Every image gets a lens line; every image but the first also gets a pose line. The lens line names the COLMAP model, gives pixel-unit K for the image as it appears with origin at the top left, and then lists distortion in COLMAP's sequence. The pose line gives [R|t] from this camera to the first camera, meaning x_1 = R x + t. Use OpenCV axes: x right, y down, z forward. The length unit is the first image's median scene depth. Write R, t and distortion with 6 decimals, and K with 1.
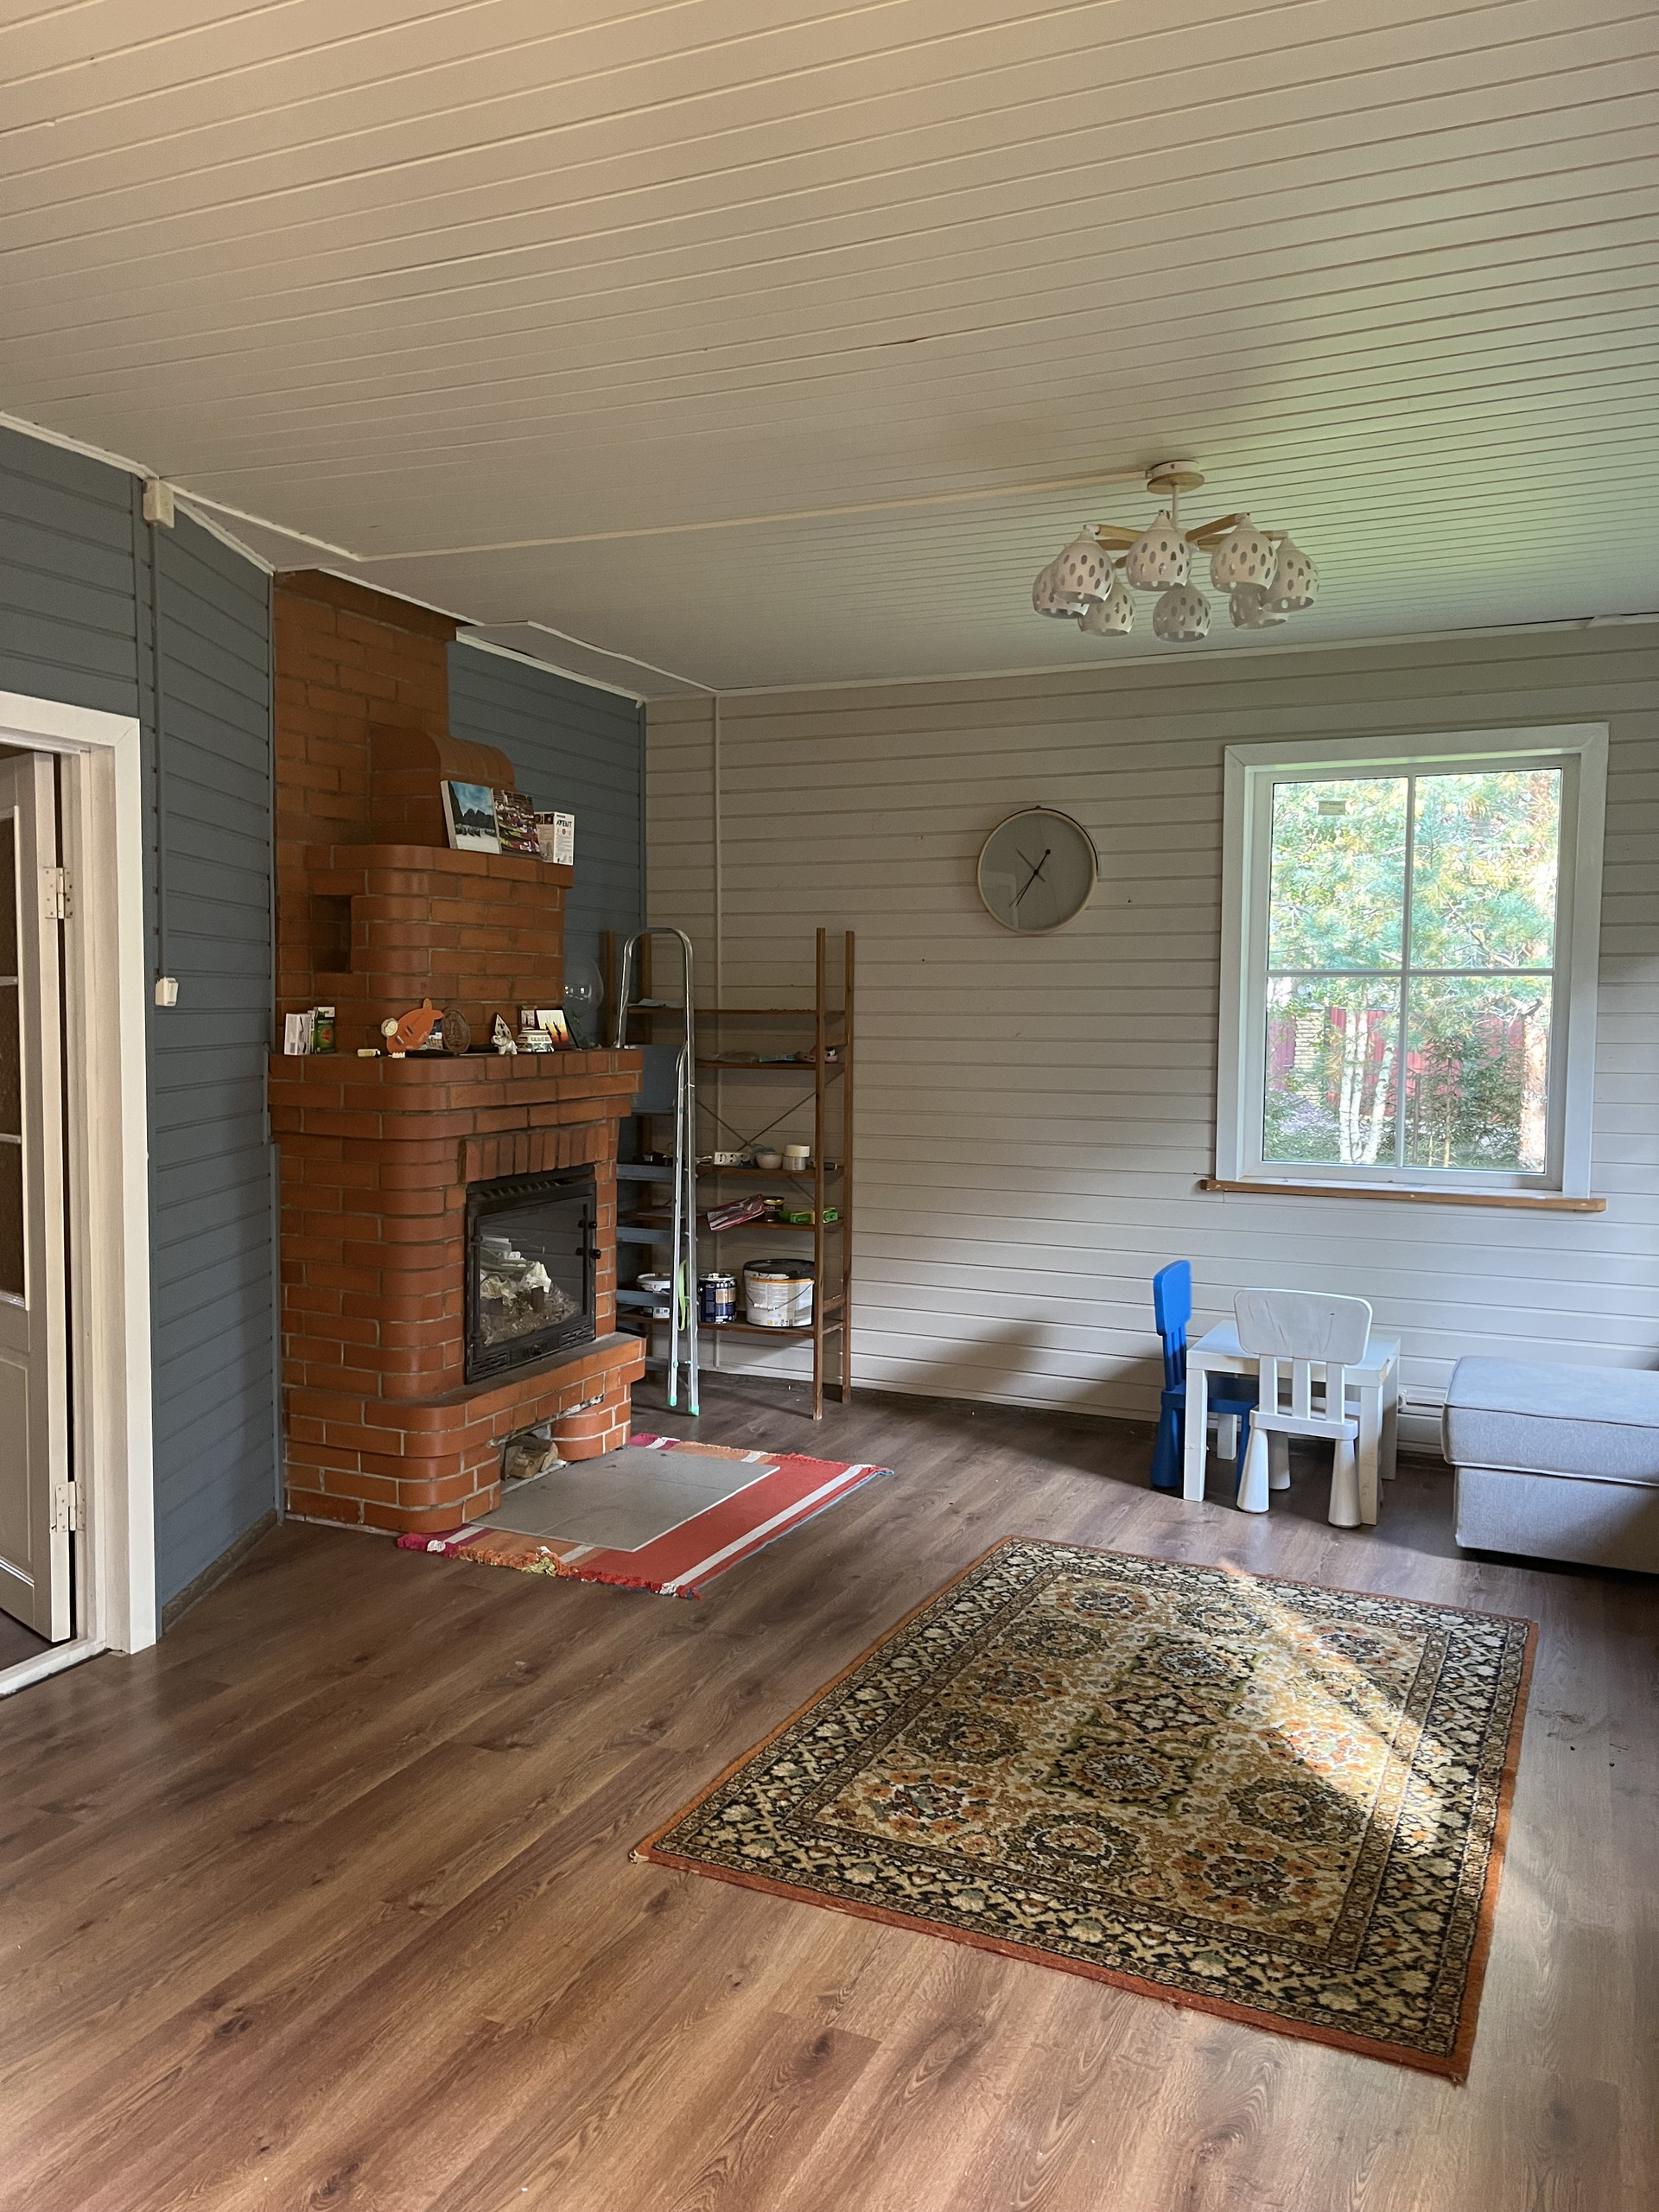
lens RADIAL K [[1662.2, 0, 810.5], [0, 1662.2, 1098.0], [0, 0, 1]] dist [0.042184, -0.061970]
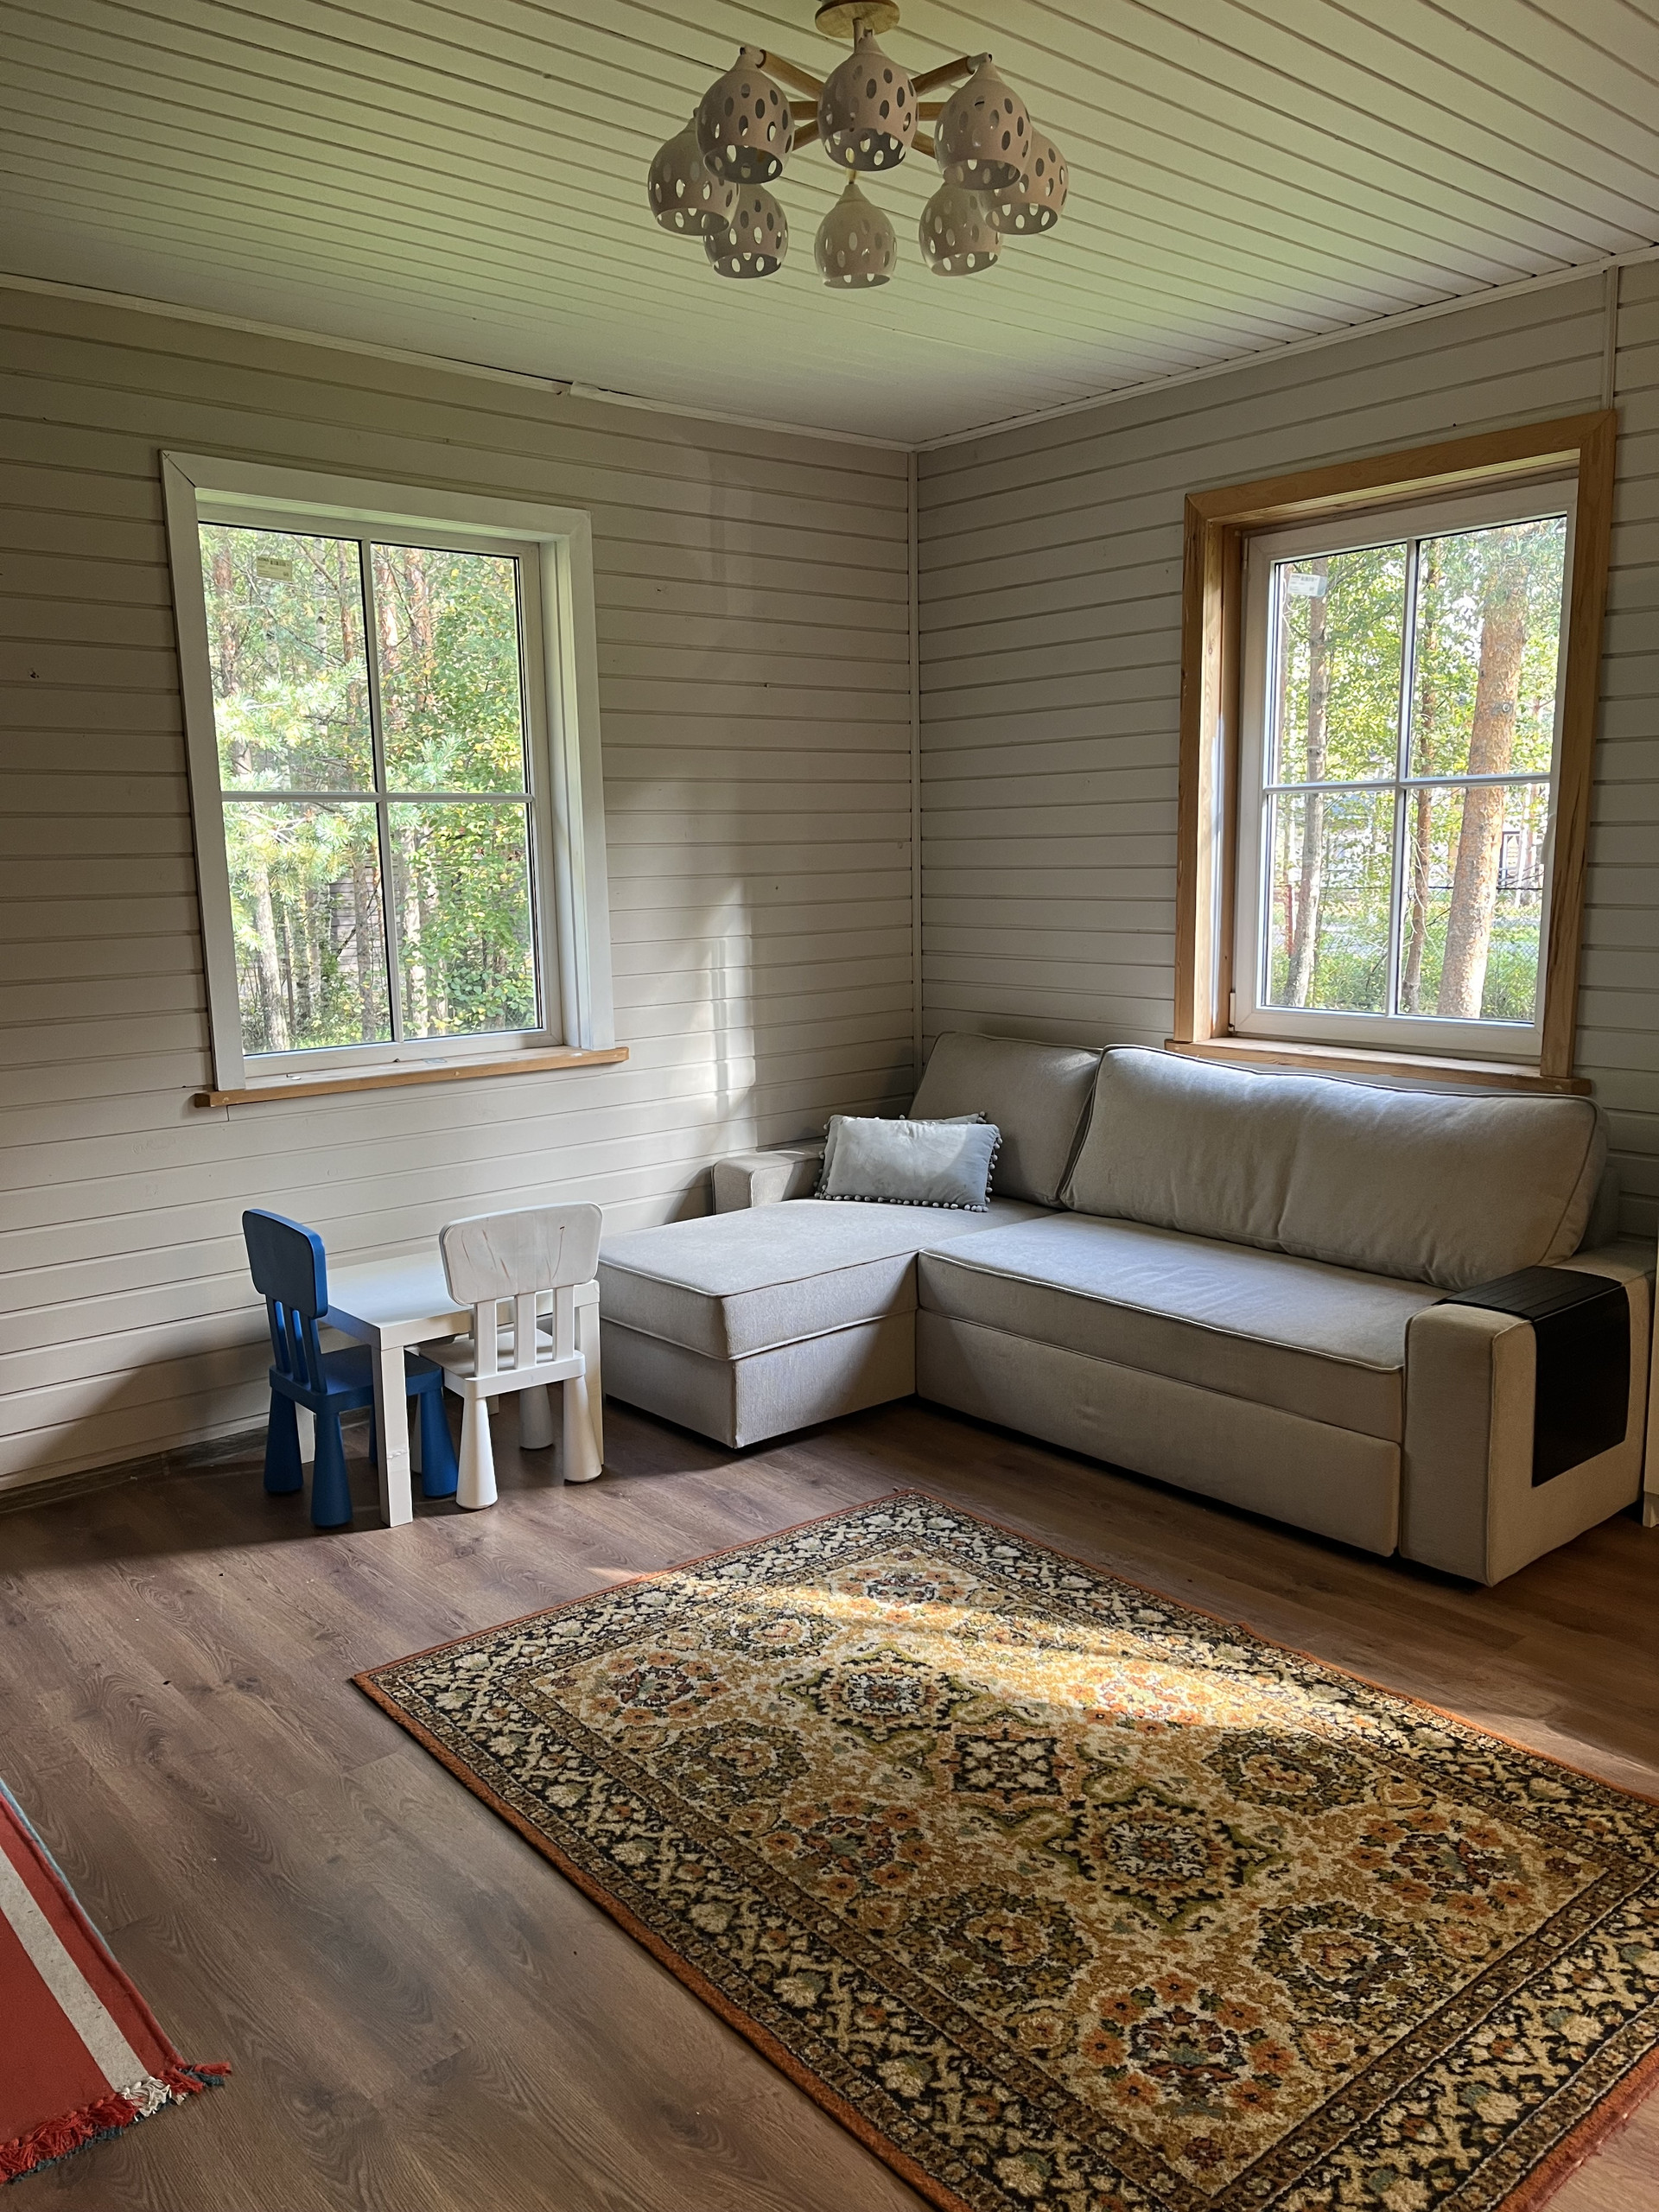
lens RADIAL K [[1662.2, 0, 820.0], [0, 1662.2, 1112.2], [0, 0, 1]] dist [0.042184, -0.061970]
pose [[0.421796, -0.156912, 0.893010, -0.392735], [0.074068, 0.987583, 0.138545, -0.029376], [-0.903661, 0.007706, 0.428180, 0.649507]]
